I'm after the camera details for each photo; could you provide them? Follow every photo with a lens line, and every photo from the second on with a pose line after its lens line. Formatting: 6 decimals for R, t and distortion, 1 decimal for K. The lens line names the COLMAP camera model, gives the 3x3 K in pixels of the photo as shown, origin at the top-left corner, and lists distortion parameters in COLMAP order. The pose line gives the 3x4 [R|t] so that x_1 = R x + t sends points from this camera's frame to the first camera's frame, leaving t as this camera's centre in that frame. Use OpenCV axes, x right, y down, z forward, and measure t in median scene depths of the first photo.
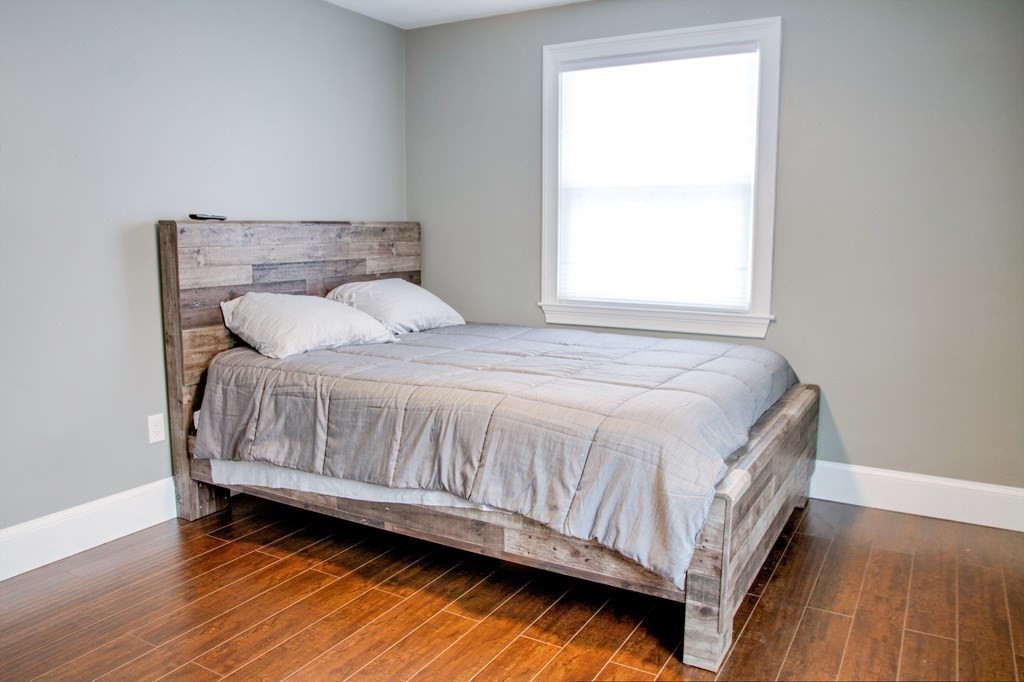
lens RADIAL K [[764.3, 0, 514.9], [0, 764.3, 339.9], [0, 0, 1]] dist [-0.078717, 0.053563]
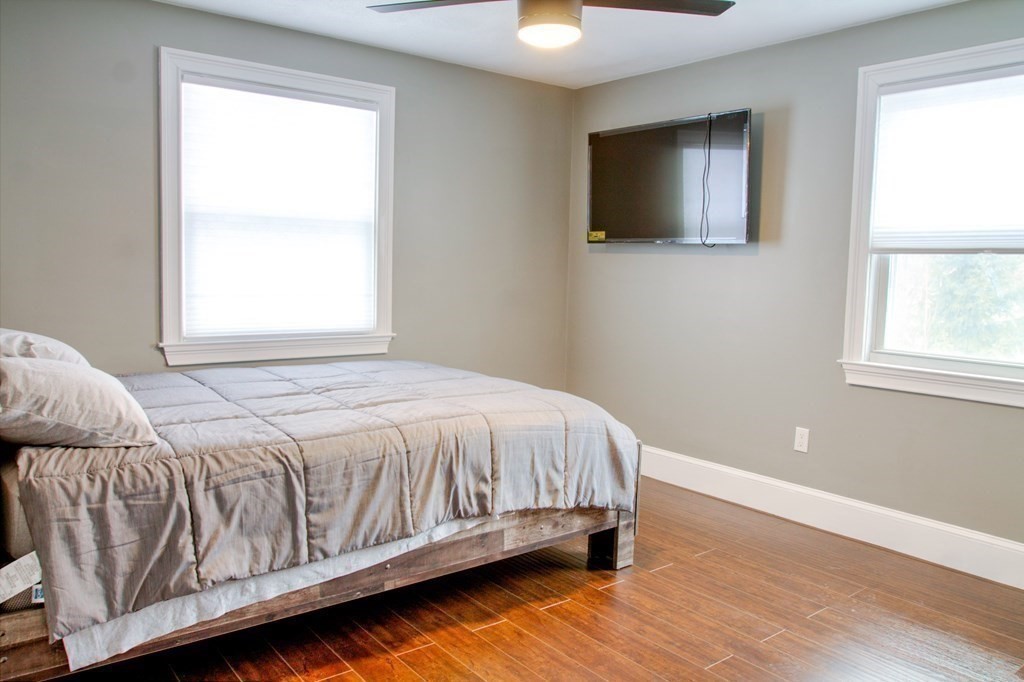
lens RADIAL K [[764.3, 0, 518.1], [0, 764.3, 340.1], [0, 0, 1]] dist [-0.078717, 0.053563]
pose [[0.363523, -0.083818, 0.927807, -0.929908], [0.109799, 0.992857, 0.046675, -0.074031], [-0.925092, 0.084905, 0.370130, 0.489032]]
